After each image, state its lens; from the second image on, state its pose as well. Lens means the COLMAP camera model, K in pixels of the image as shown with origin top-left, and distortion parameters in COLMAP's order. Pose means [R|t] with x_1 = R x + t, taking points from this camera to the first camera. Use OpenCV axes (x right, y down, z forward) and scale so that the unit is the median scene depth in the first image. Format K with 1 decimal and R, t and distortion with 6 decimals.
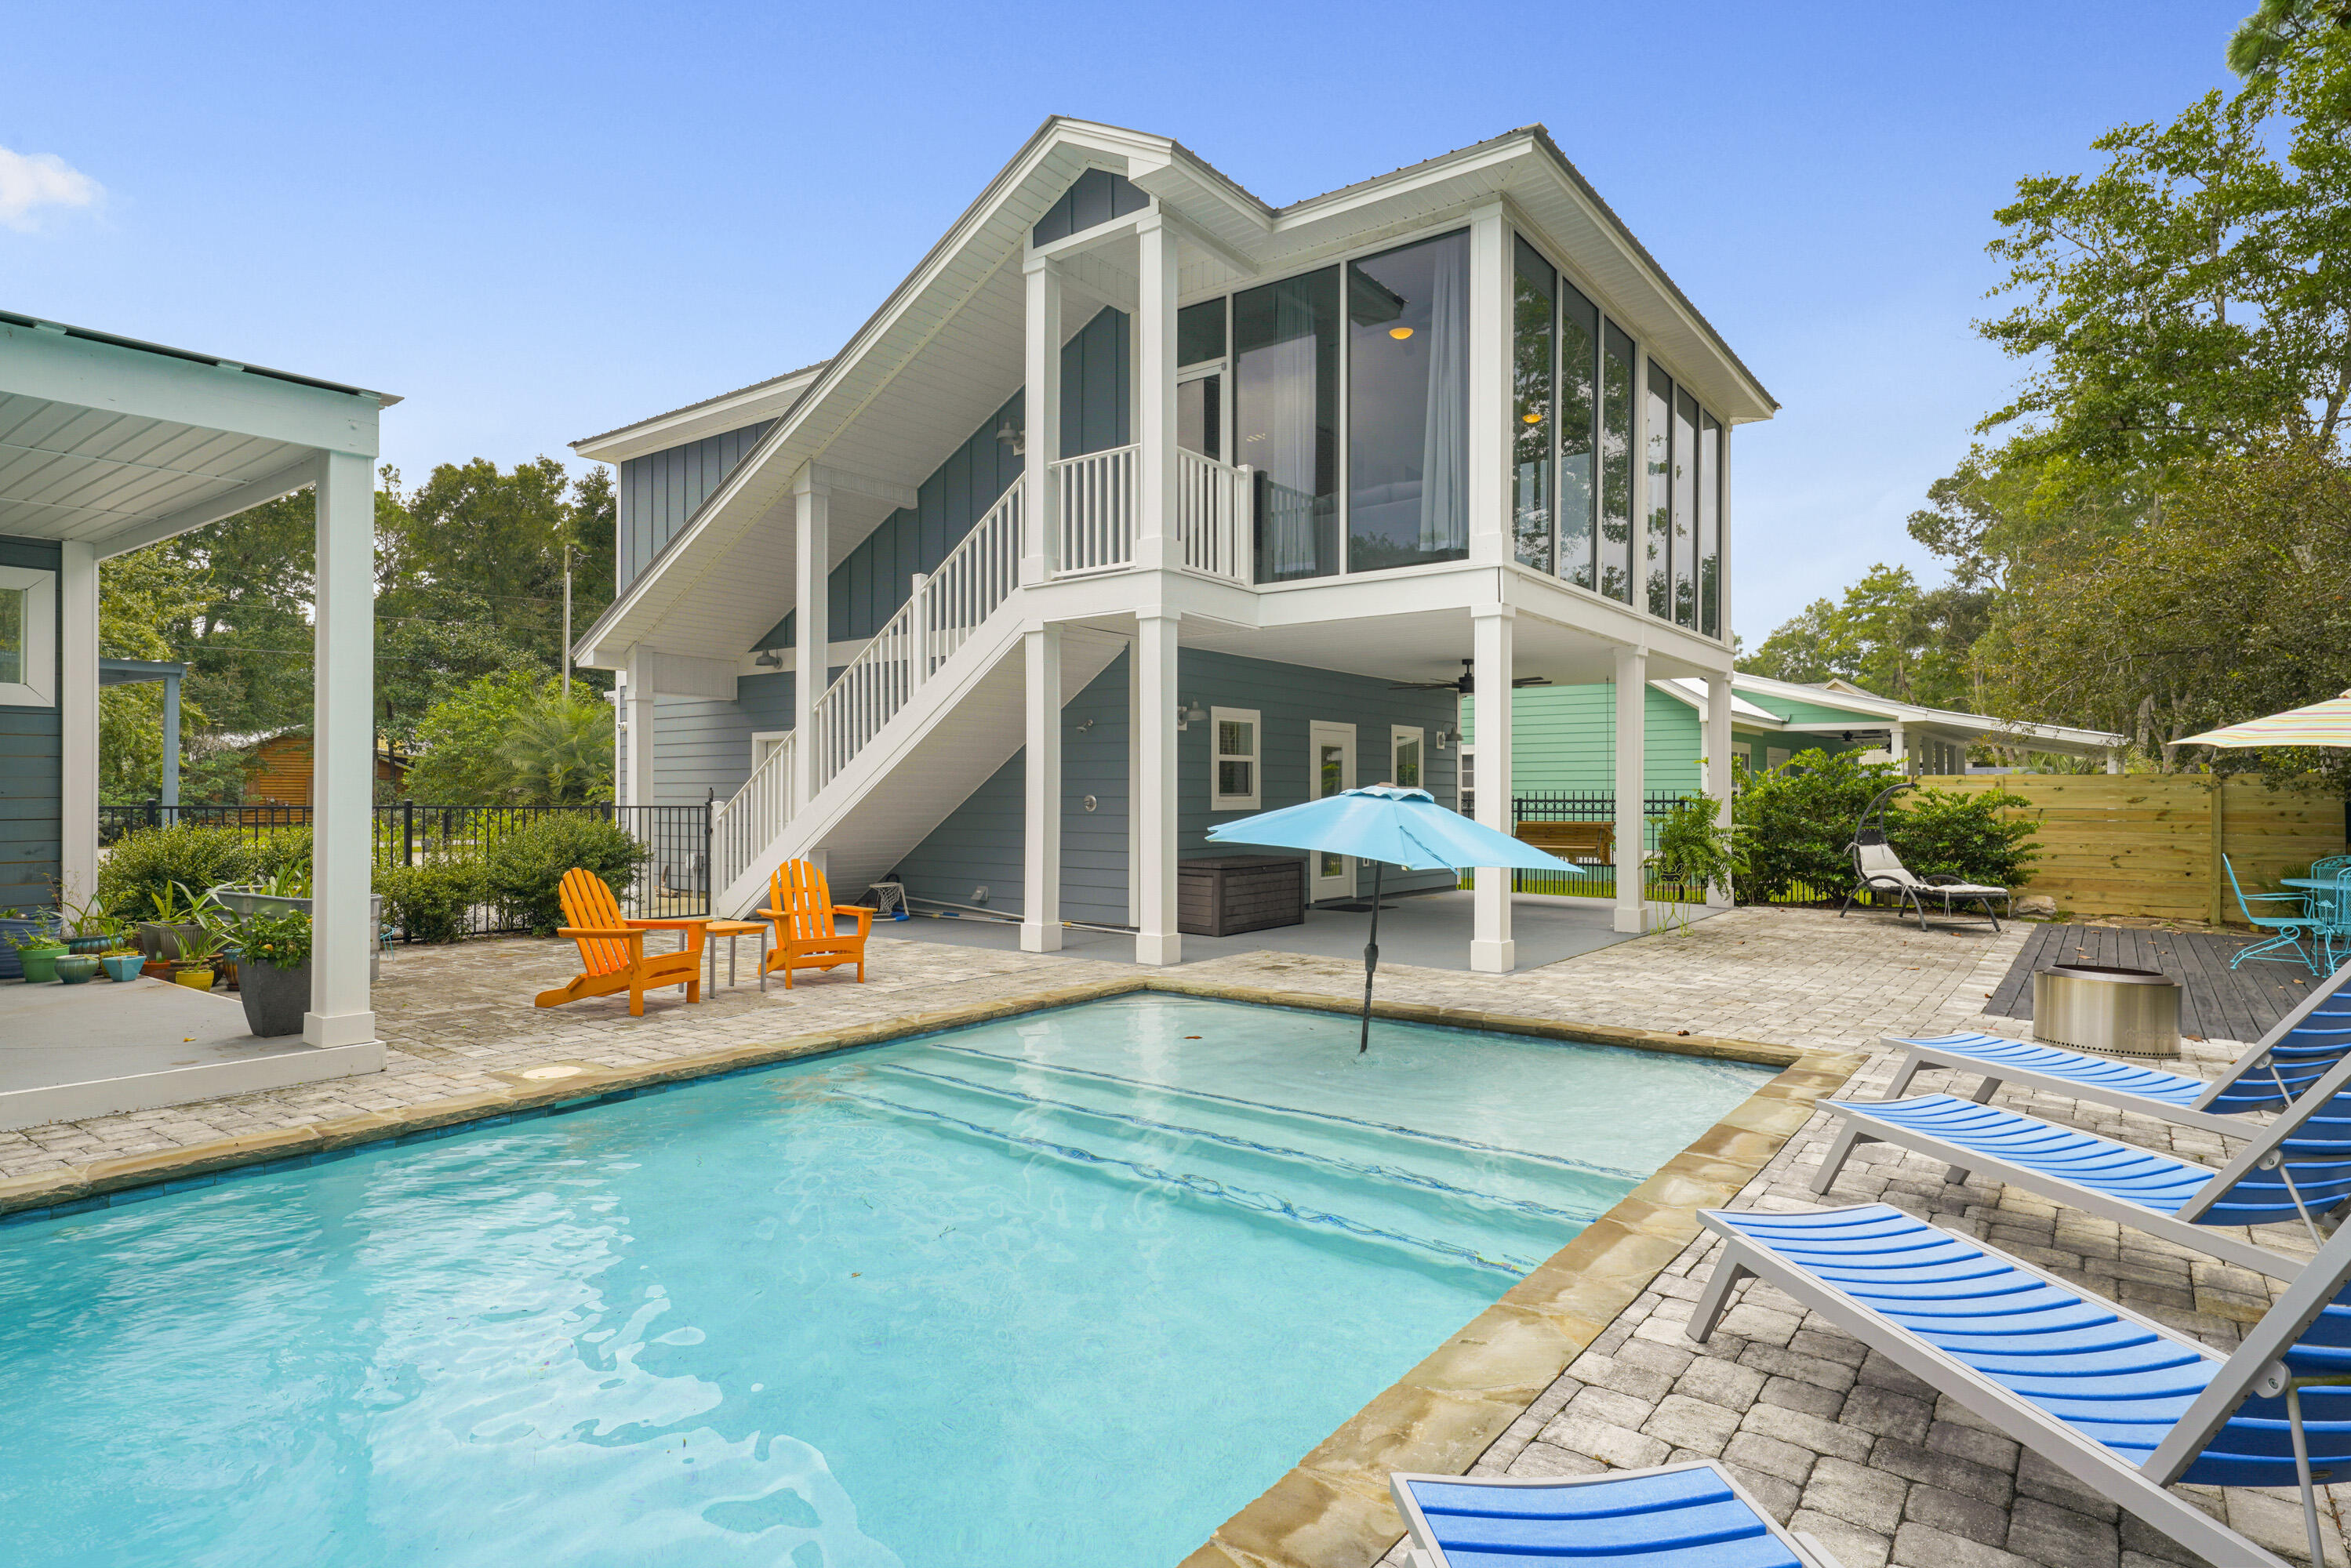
lens RADIAL K [[1233.7, 0, 1175.5], [0, 1233.7, 784.0], [0, 0, 1]] dist [0.009189, 0.000833]
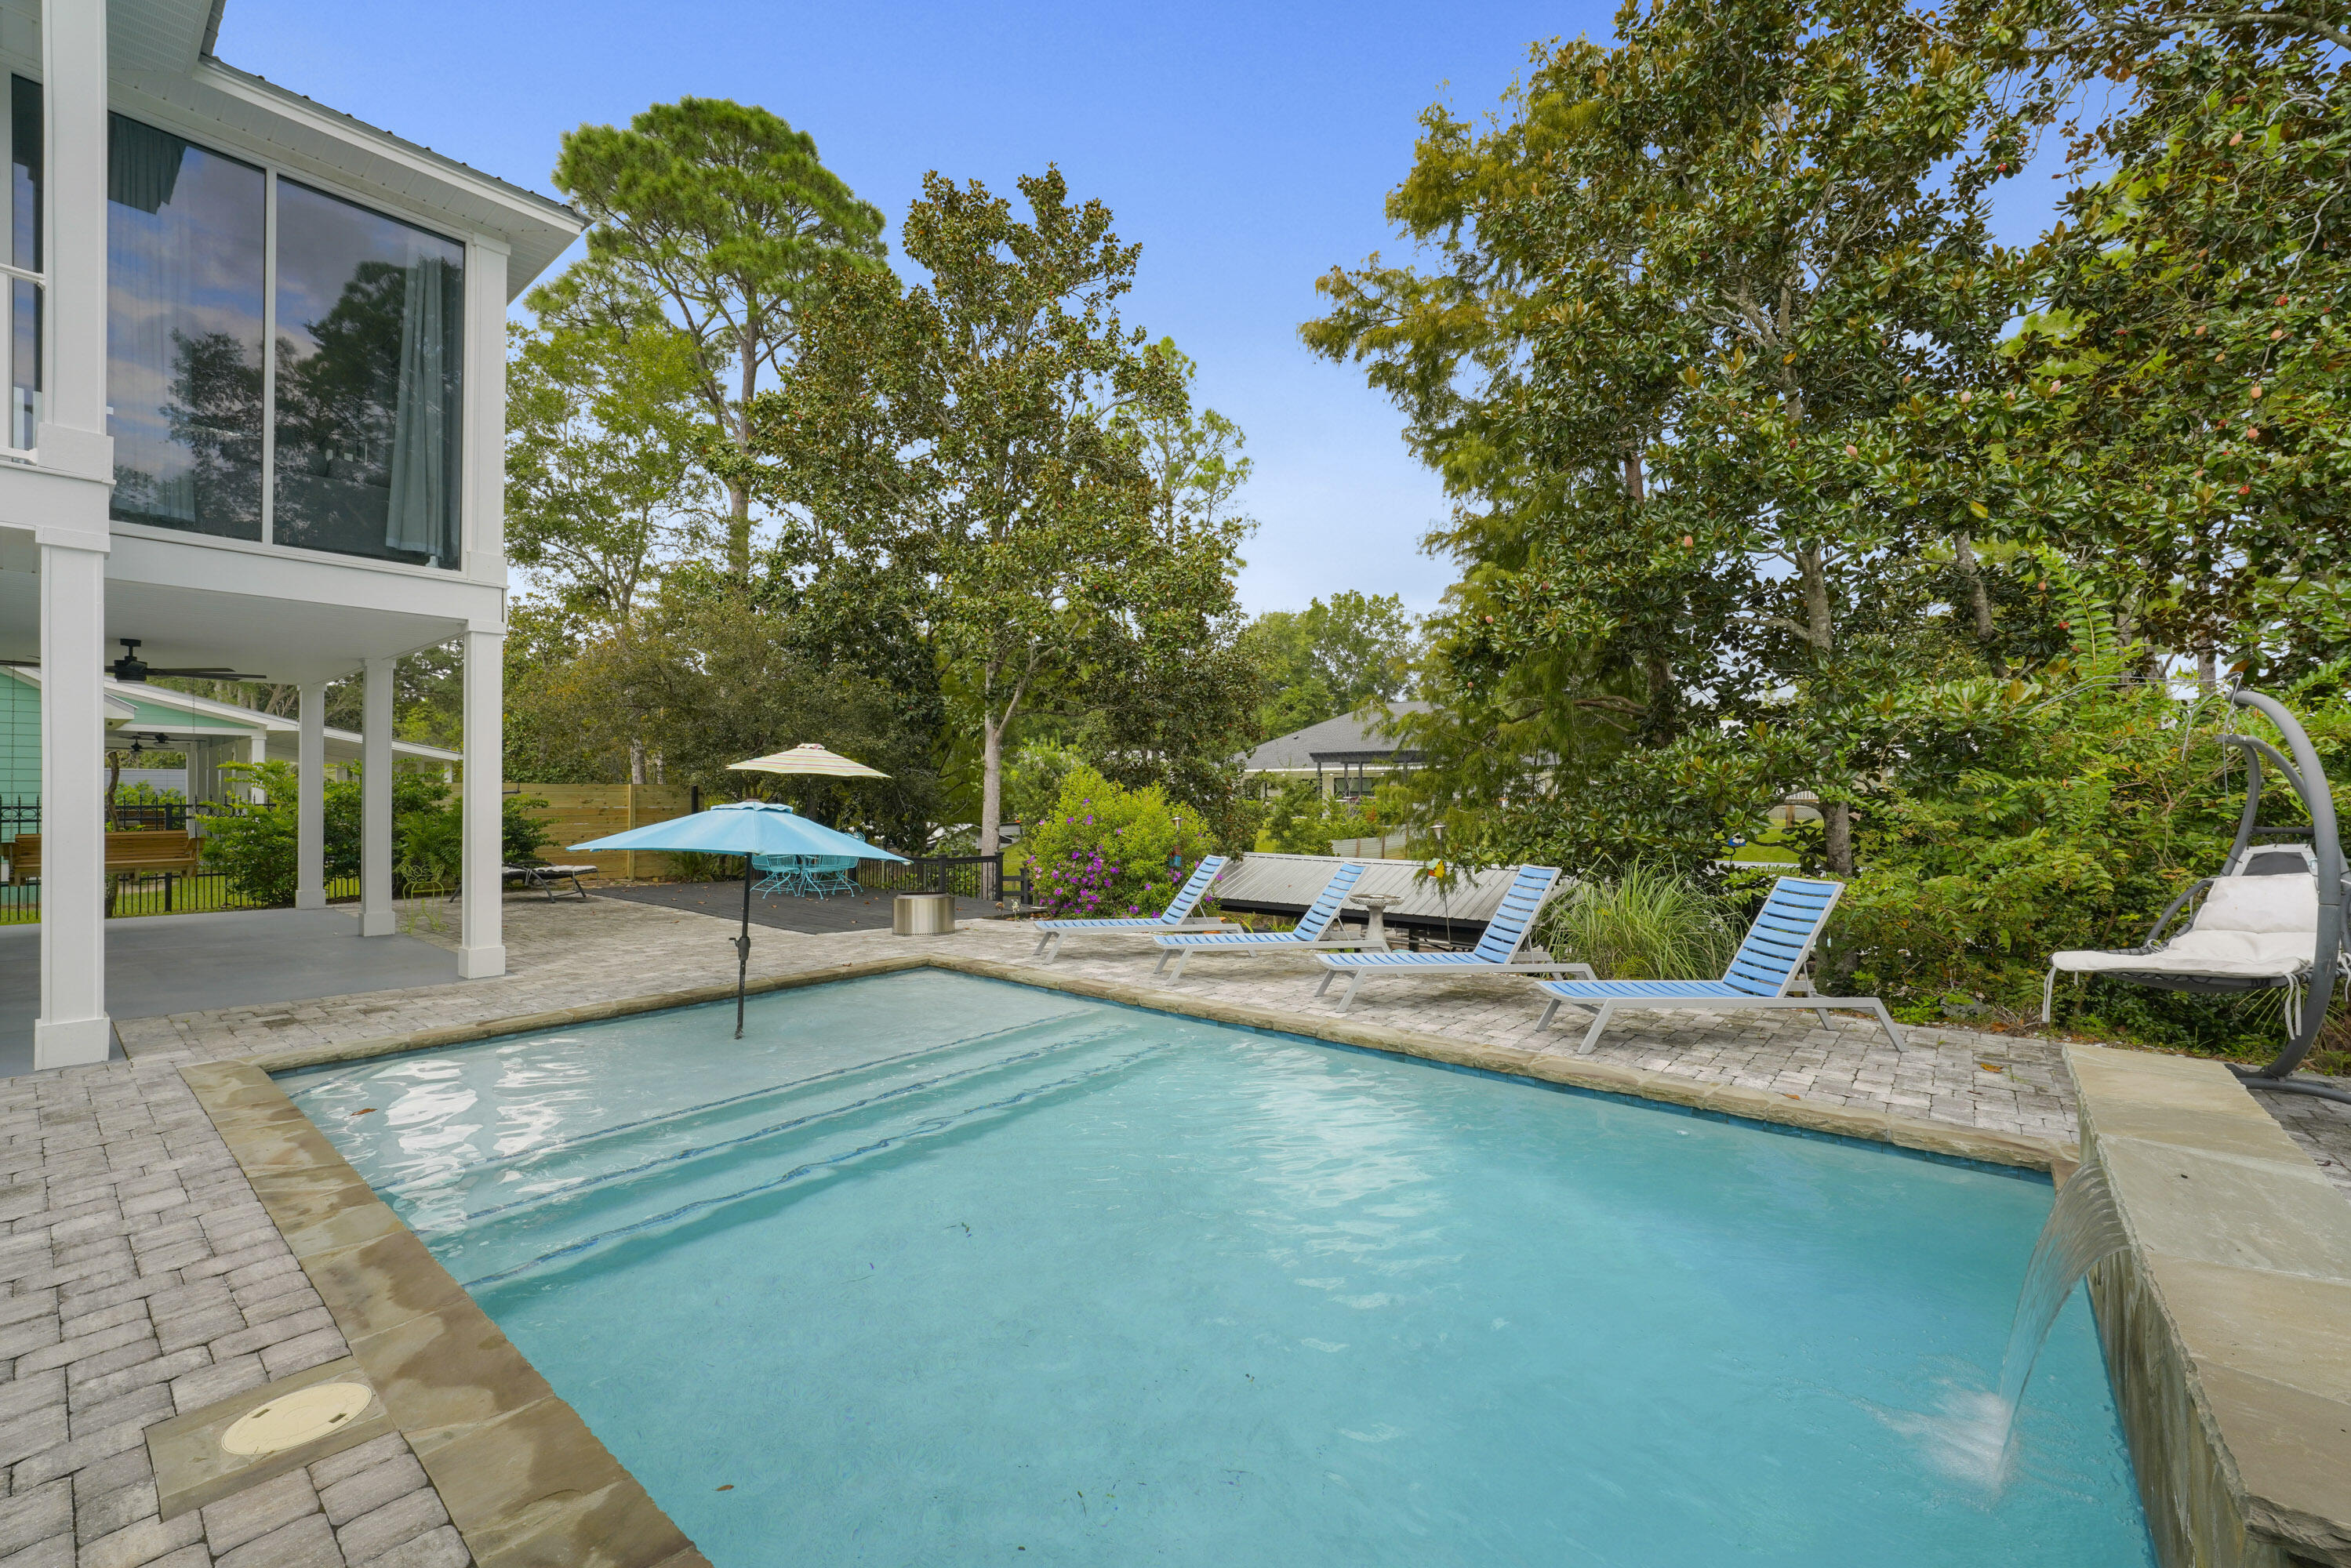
lens RADIAL K [[975.7, 0, 1165.2], [0, 975.7, 786.4], [0, 0, 1]] dist [-0.015951, 0.007472]
pose [[0.050597, 0.006062, 0.998701, -0.425409], [-0.009471, 0.999940, -0.005590, -0.006739], [-0.998674, -0.009175, 0.050651, 0.316338]]
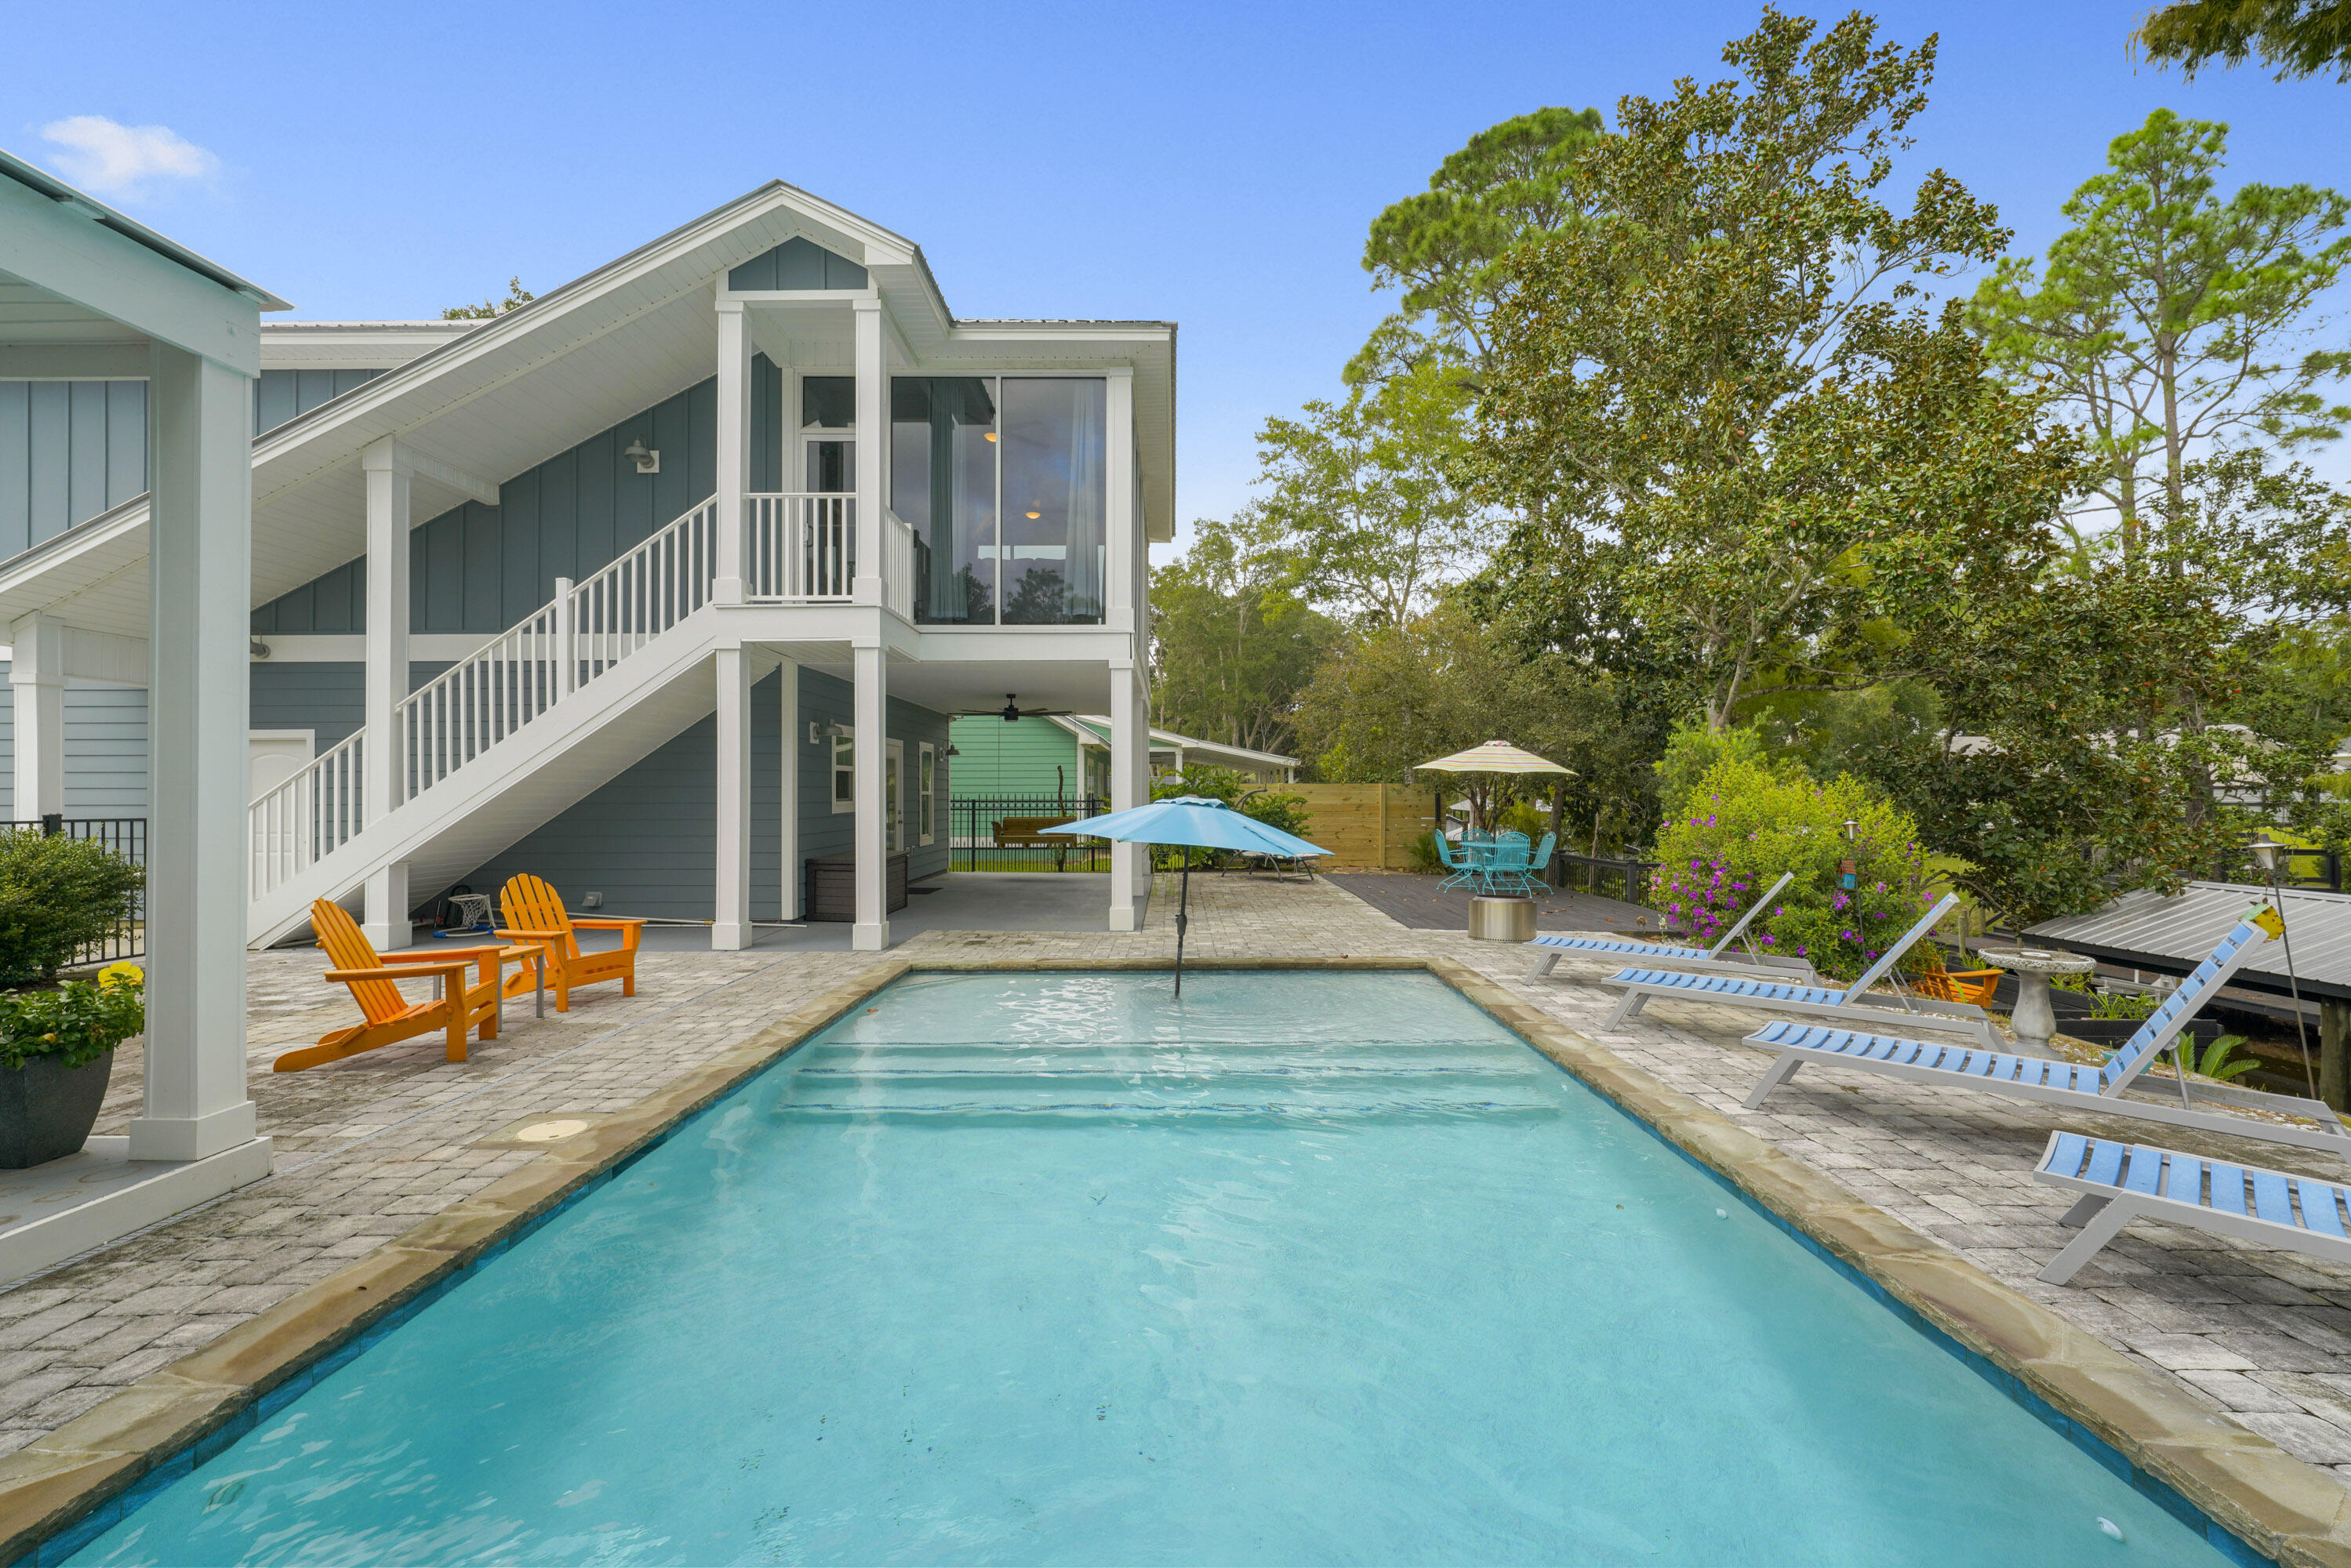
lens RADIAL K [[975.7, 0, 1165.2], [0, 975.7, 786.4], [0, 0, 1]] dist [-0.015951, 0.007472]
pose [[0.800591, 0.001581, 0.599209, -0.280777], [-0.002749, 0.999996, 0.001034, -0.006548], [-0.599204, -0.002475, 0.800592, 0.092758]]
